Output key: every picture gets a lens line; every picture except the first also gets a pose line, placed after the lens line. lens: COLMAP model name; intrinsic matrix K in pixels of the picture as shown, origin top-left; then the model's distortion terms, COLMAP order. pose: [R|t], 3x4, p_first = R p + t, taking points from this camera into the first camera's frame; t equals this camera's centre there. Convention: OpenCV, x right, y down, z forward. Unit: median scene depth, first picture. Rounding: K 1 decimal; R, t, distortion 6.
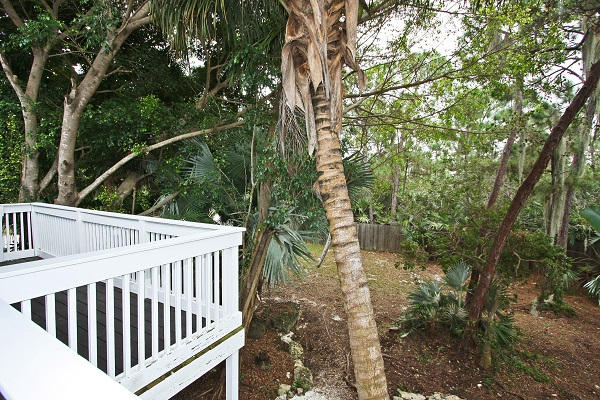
lens RADIAL K [[281.9, 0, 301.4], [0, 281.9, 199.8], [0, 0, 1]] dist [-0.013536, 0.000590]
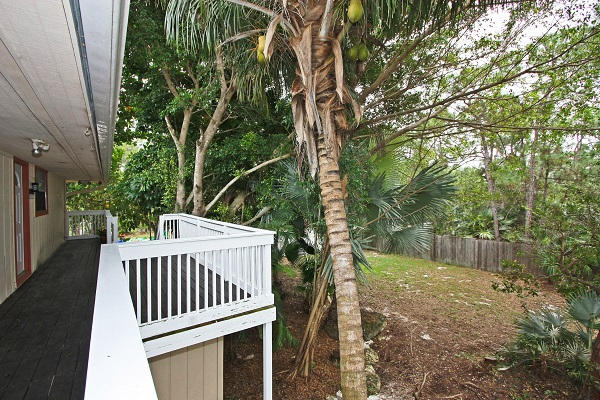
lens RADIAL K [[281.9, 0, 298.1], [0, 281.9, 200.6], [0, 0, 1]] dist [-0.013536, 0.000590]
pose [[0.906570, -0.016431, -0.421736, 0.228084], [-0.001830, 0.999079, -0.042858, 0.003726], [0.422052, 0.039626, 0.905705, -0.092466]]
